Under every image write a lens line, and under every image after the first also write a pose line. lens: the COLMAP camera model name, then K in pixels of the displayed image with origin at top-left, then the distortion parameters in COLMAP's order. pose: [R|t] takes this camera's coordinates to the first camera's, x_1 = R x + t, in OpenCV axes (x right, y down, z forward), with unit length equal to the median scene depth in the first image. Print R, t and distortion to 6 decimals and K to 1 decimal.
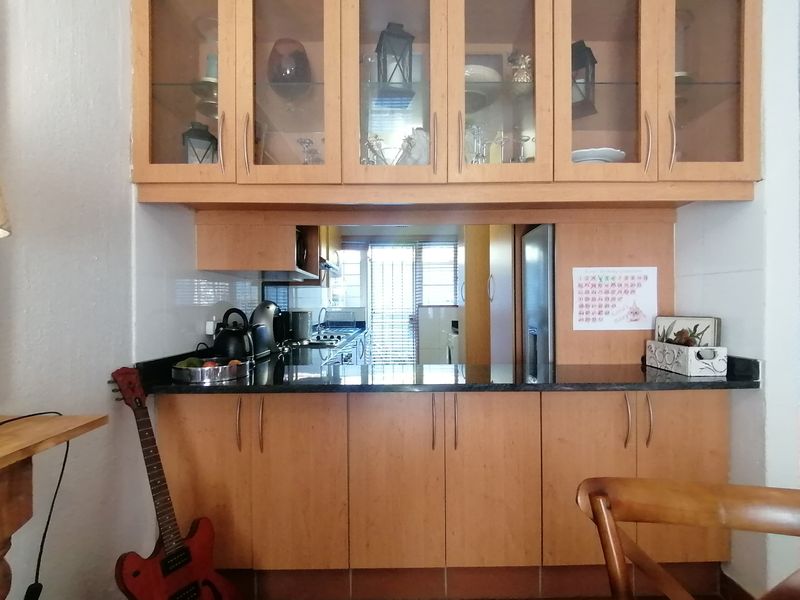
lens RADIAL K [[396.1, 0, 398.7], [0, 396.1, 308.5], [0, 0, 1]] dist [-0.008926, -0.002417]
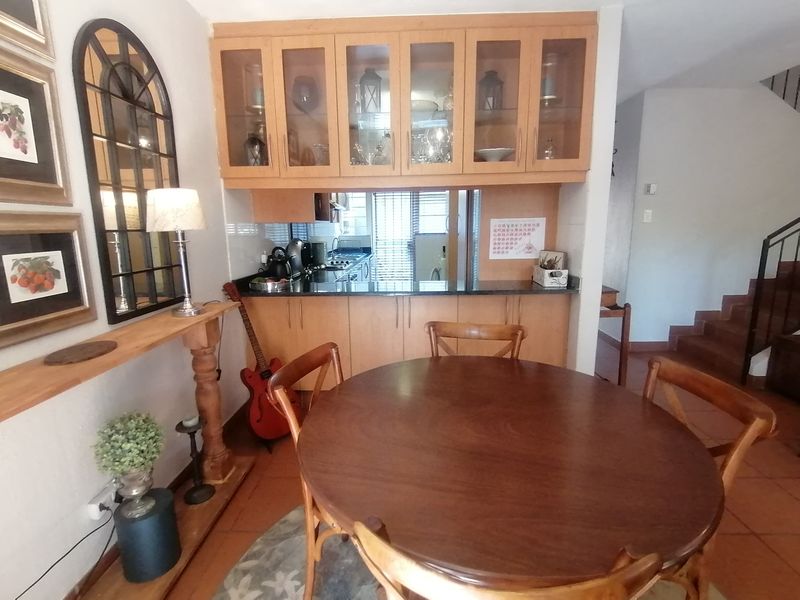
lens RADIAL K [[396.1, 0, 399.5], [0, 396.1, 302.4], [0, 0, 1]] dist [-0.008926, -0.002417]
pose [[0.999225, -0.001297, -0.039347, 0.142620], [0.008546, 0.982772, 0.184622, -0.071365], [0.038430, -0.184815, 0.982022, -0.614678]]
